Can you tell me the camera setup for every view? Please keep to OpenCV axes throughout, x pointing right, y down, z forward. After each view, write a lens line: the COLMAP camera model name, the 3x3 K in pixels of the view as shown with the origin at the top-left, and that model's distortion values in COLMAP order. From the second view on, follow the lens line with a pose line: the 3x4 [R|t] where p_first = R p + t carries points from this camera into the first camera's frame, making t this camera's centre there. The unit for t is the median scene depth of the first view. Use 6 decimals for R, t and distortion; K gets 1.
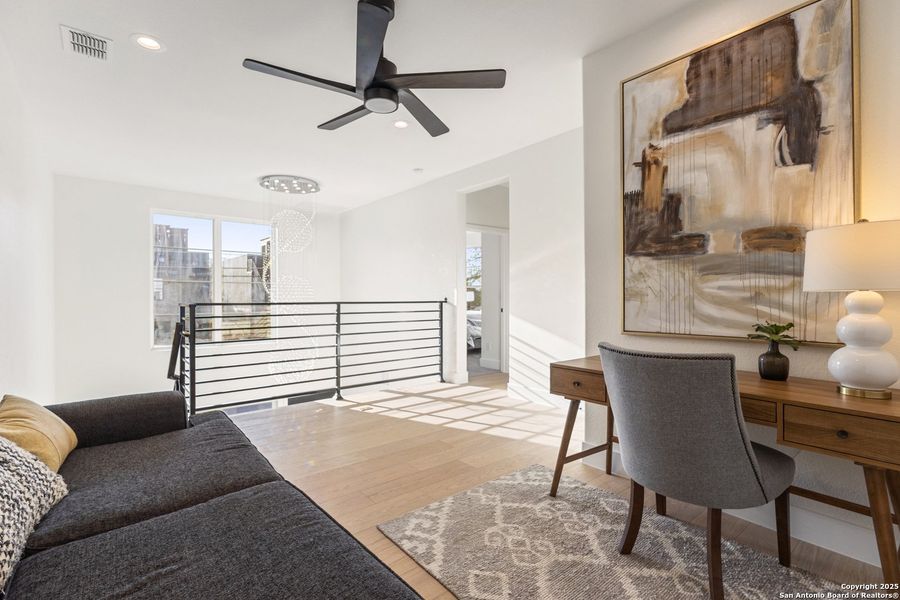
lens RADIAL K [[418.0, 0, 447.1], [0, 418.0, 297.8], [0, 0, 1]] dist [0.000148, 0.000840]
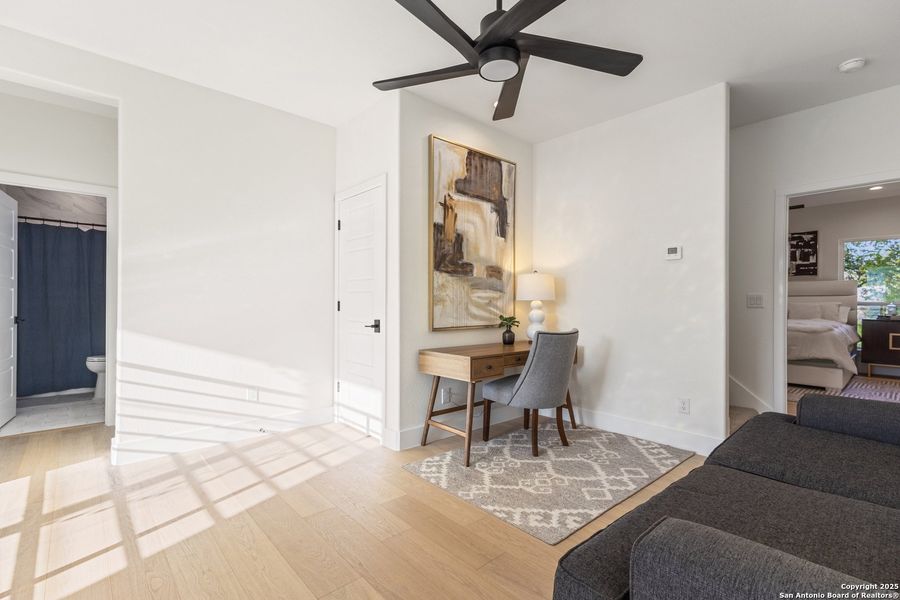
lens RADIAL K [[418.0, 0, 448.8], [0, 418.0, 302.2], [0, 0, 1]] dist [0.000148, 0.000840]
pose [[-0.051636, -0.000268, 0.998666, -0.998756], [-0.005929, 0.999982, -0.000038, -0.002752], [-0.998648, -0.005923, -0.051637, 1.166607]]
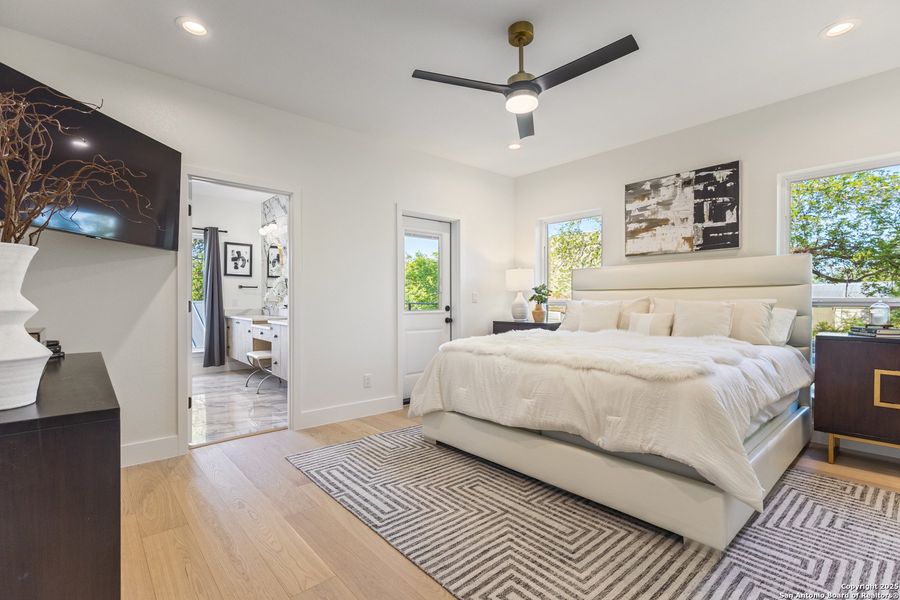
lens RADIAL K [[418.0, 0, 448.4], [0, 418.0, 301.0], [0, 0, 1]] dist [0.000148, 0.000840]
pose [[-0.039188, -0.000324, 0.999232, -0.614613], [-0.003148, 0.999995, 0.000200, -0.004554], [-0.999227, -0.003137, -0.039188, 0.696601]]
